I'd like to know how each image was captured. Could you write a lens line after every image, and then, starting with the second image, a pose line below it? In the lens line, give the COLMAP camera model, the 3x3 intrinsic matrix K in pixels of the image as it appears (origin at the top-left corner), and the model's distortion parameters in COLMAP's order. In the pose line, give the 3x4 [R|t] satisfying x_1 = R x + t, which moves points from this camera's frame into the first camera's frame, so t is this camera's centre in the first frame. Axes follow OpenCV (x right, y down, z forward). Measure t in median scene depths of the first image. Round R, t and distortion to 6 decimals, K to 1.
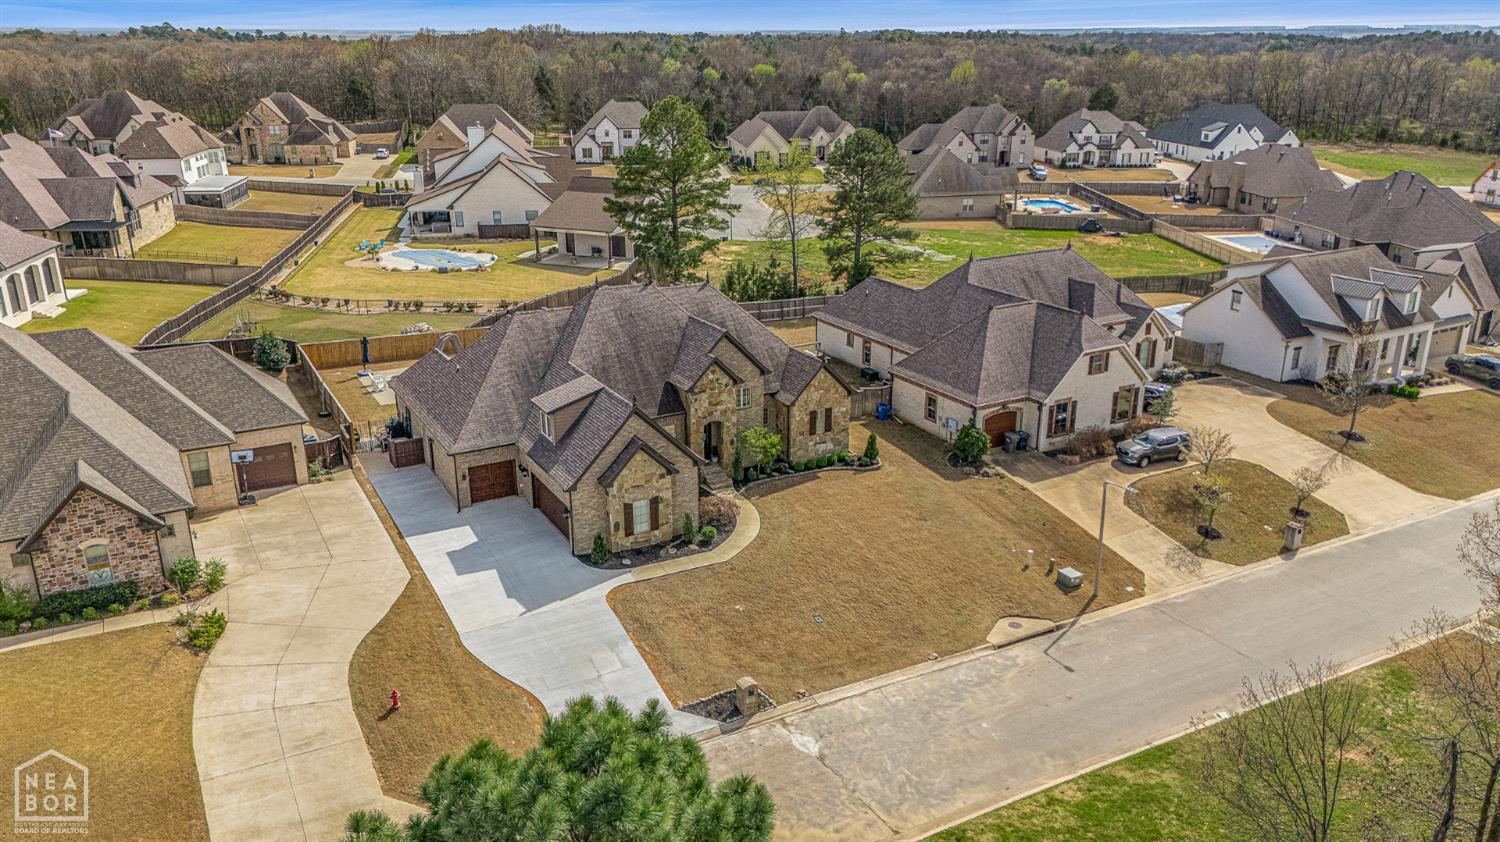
lens RADIAL K [[1136.3, 0, 755.4], [0, 1136.3, 423.0], [0, 0, 1]] dist [0.060109, -0.048710]
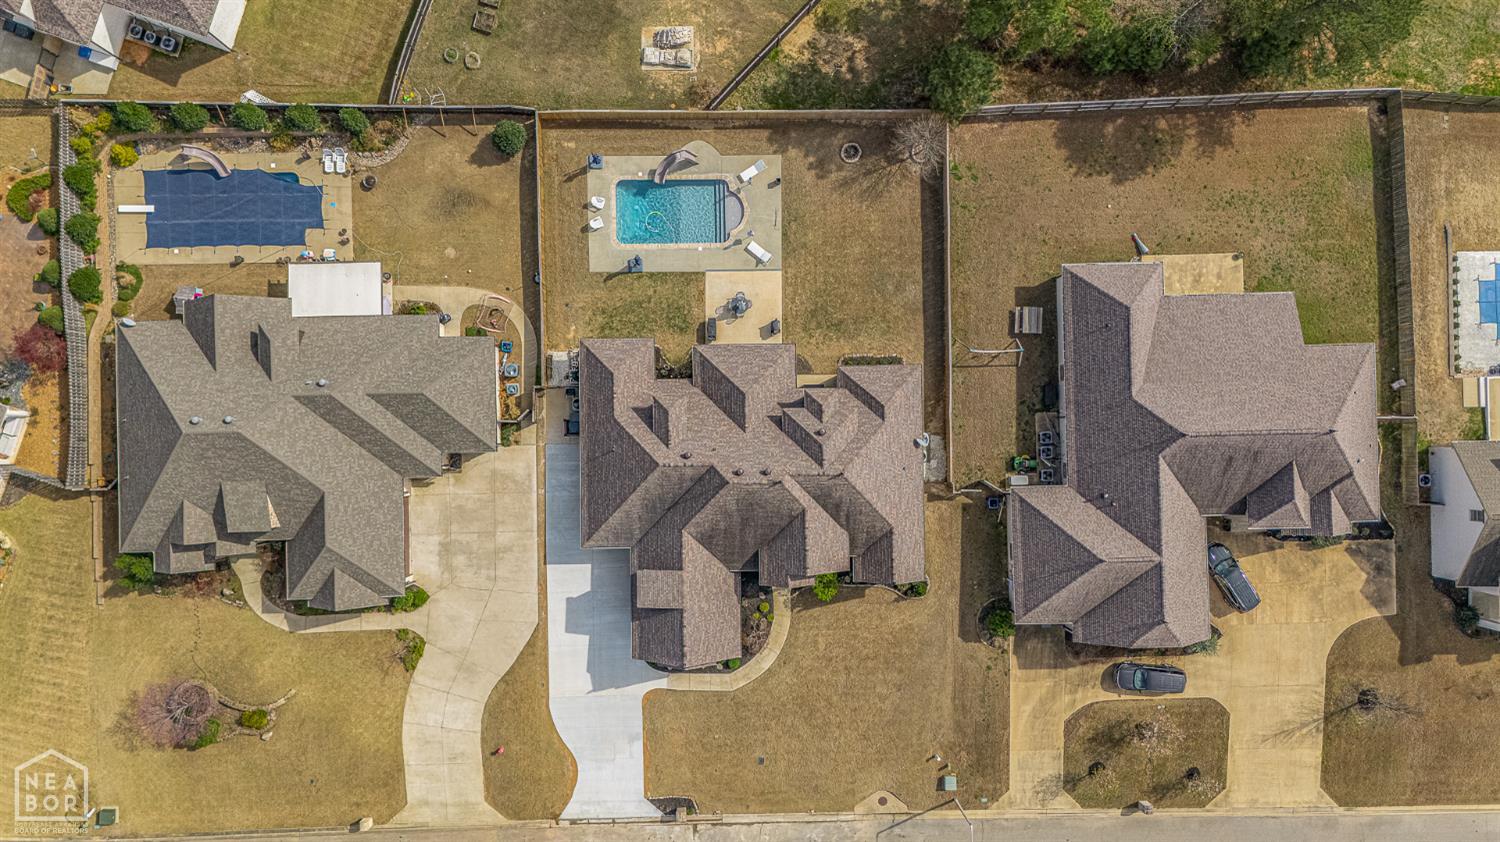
lens RADIAL K [[1136.3, 0, 755.4], [0, 1136.3, 423.0], [0, 0, 1]] dist [0.060109, -0.048710]
pose [[0.877997, 0.478660, 0.002462, -0.160591], [-0.166715, 0.300972, 0.938947, -1.301510], [0.448695, -0.824803, 0.344053, 0.749691]]
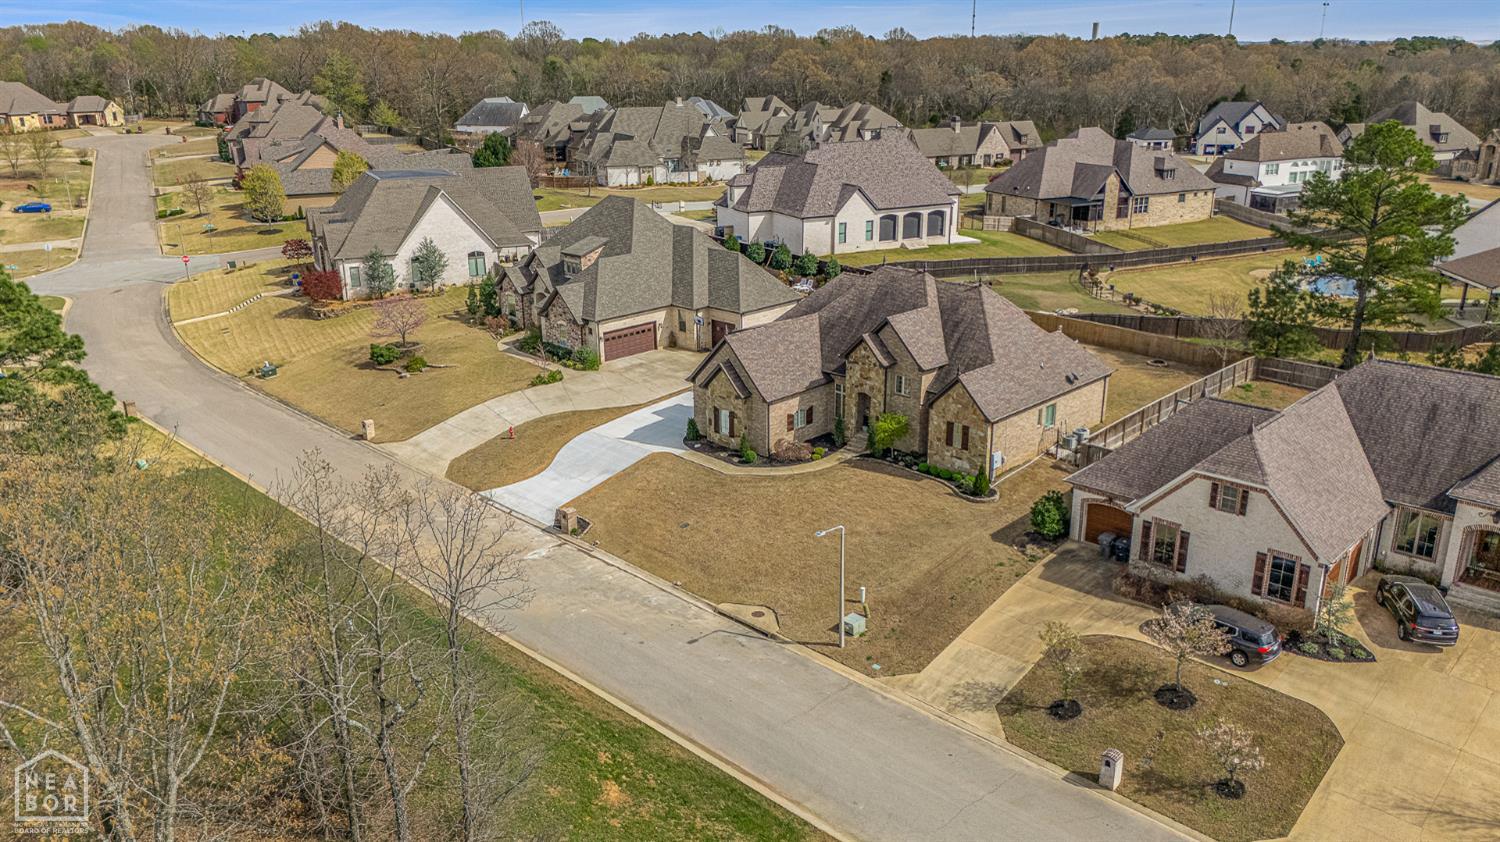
lens RADIAL K [[1136.3, 0, 755.4], [0, 1136.3, 423.0], [0, 0, 1]] dist [0.060109, -0.048710]
pose [[0.291414, 0.299562, -0.908483, 1.043230], [-0.306610, 0.928847, 0.207926, -0.189279], [0.906128, 0.217957, 0.362528, 0.534425]]
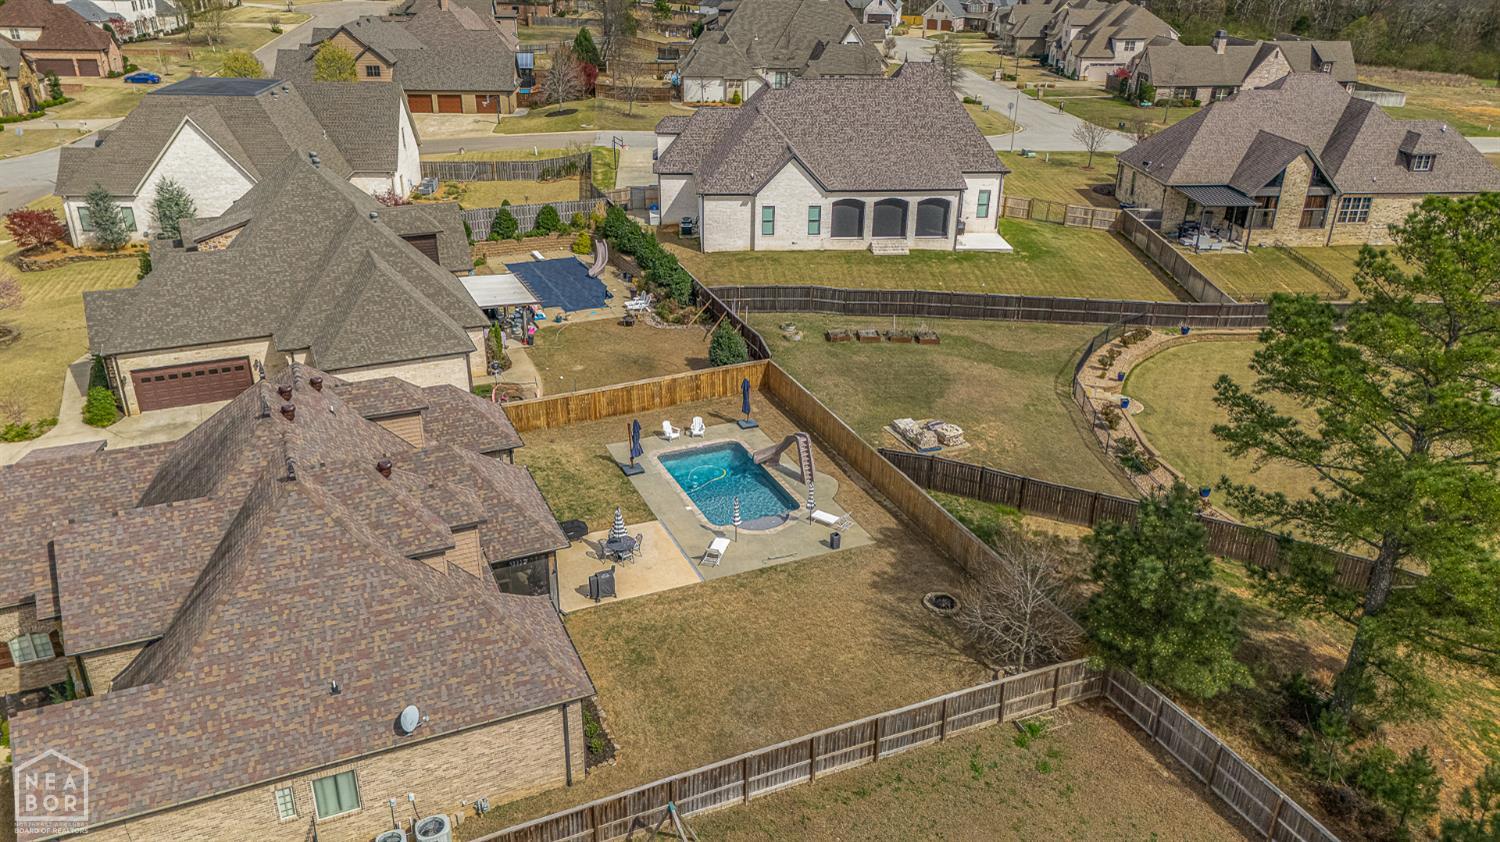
lens RADIAL K [[1103.1, 0, 756.5], [0, 1103.1, 415.7], [0, 0, 1]] dist [0.072336, -0.075263]
pose [[-0.091642, 0.411885, -0.906616, 0.436809], [-0.338977, 0.843170, 0.417324, -0.492502], [0.936321, 0.345566, 0.062350, 1.344745]]
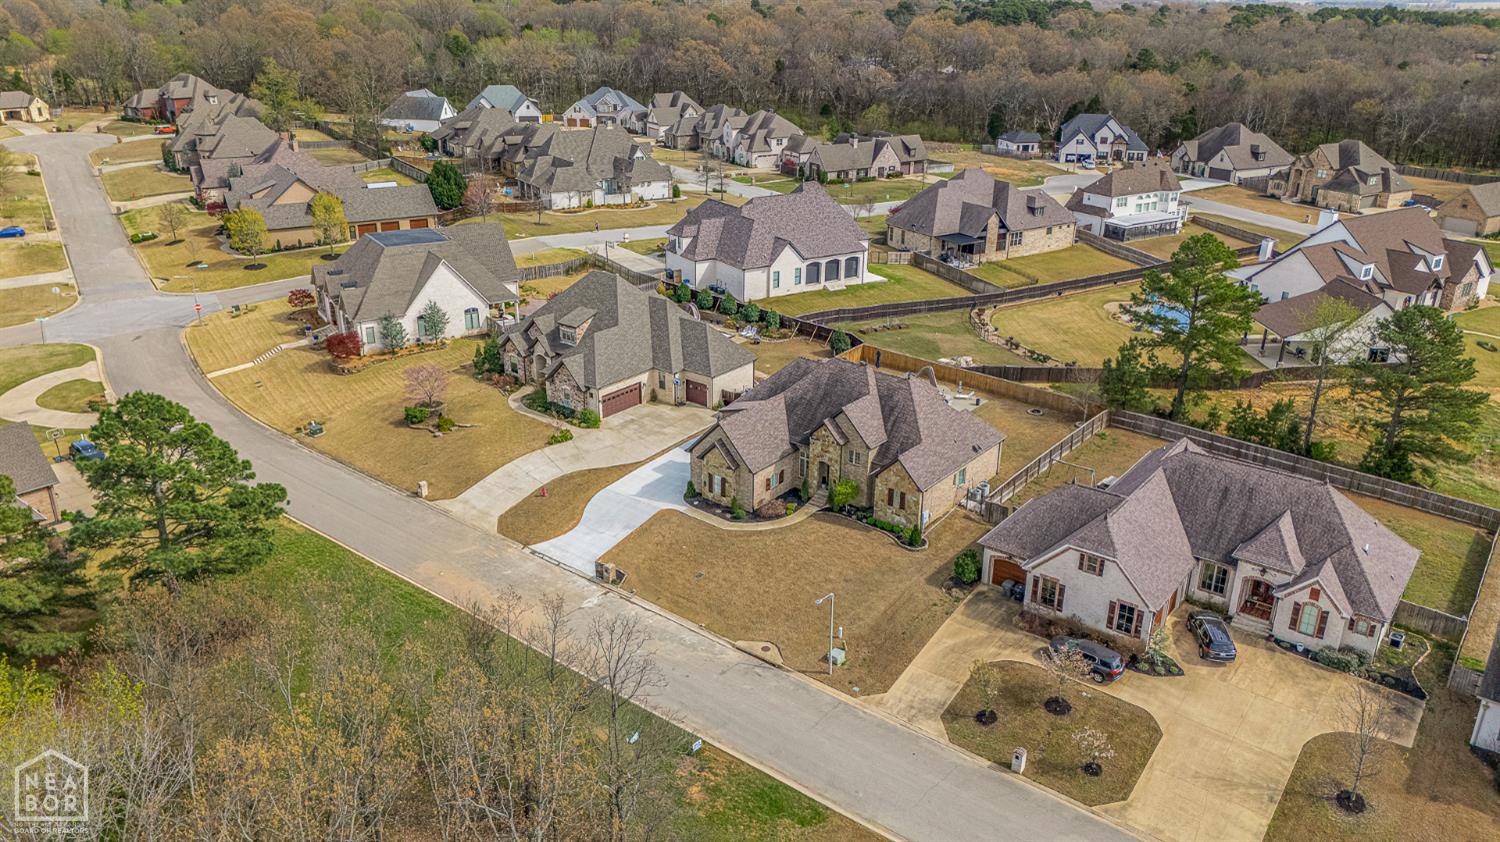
lens RADIAL K [[1103.1, 0, 756.5], [0, 1103.1, 415.7], [0, 0, 1]] dist [0.072336, -0.075263]
pose [[0.389744, 0.341752, -0.855164, 1.234802], [-0.313500, 0.922368, 0.225730, -0.384610], [0.865920, 0.180117, 0.466627, 0.252071]]
